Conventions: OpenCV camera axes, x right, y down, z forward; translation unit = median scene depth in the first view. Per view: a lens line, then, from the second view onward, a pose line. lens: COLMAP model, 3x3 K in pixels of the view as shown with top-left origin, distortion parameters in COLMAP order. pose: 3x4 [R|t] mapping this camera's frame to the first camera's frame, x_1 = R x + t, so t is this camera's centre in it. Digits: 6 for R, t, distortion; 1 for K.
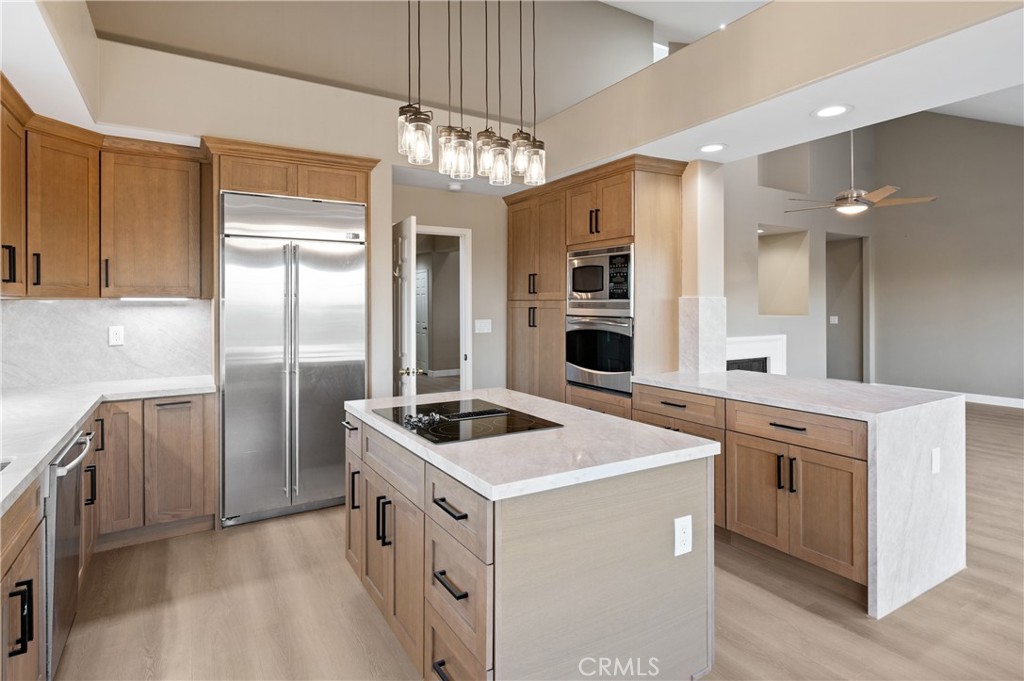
lens RADIAL K [[550.4, 0, 483.3], [0, 550.4, 313.1], [0, 0, 1]] dist [0.000710, -0.002074]
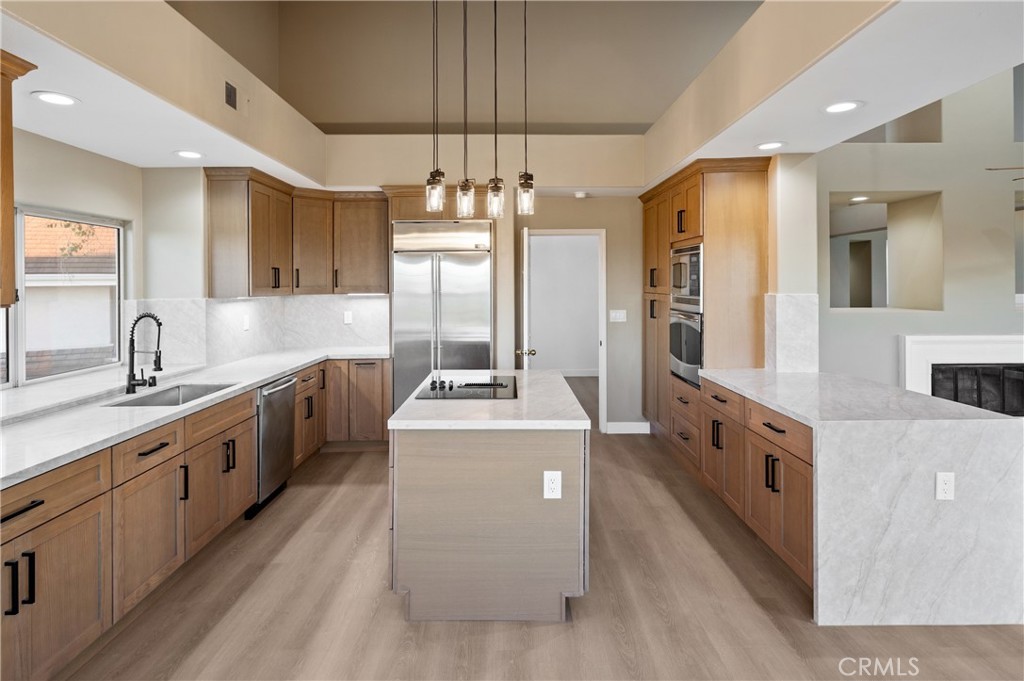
lens RADIAL K [[550.4, 0, 472.4], [0, 550.4, 291.9], [0, 0, 1]] dist [0.000710, -0.002074]
pose [[0.844745, 0.001816, -0.535166, 0.477148], [-0.001210, 0.999998, 0.001482, -0.035348], [0.535167, -0.000604, 0.844746, -0.123864]]
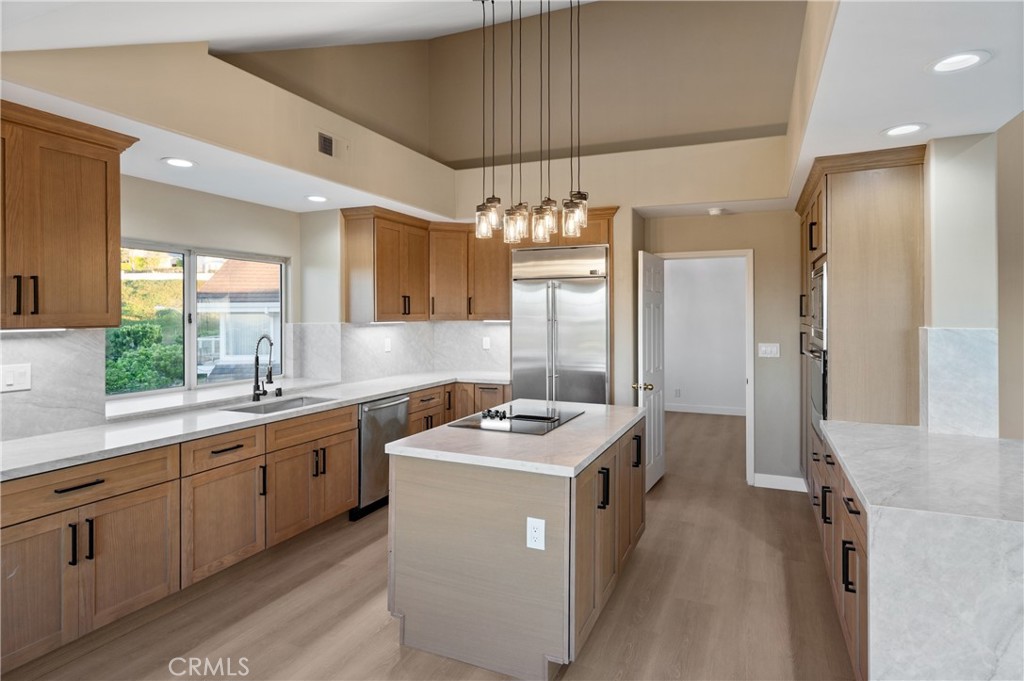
lens RADIAL K [[534.5, 0, 499.2], [0, 534.5, 317.3], [0, 0, 1]] dist [-0.003707, 0.001118]
pose [[0.579115, 0.007138, -0.815215, 0.665092], [-0.011401, 0.999935, 0.000656, -0.038632], [0.815166, 0.008914, 0.579158, 0.128337]]
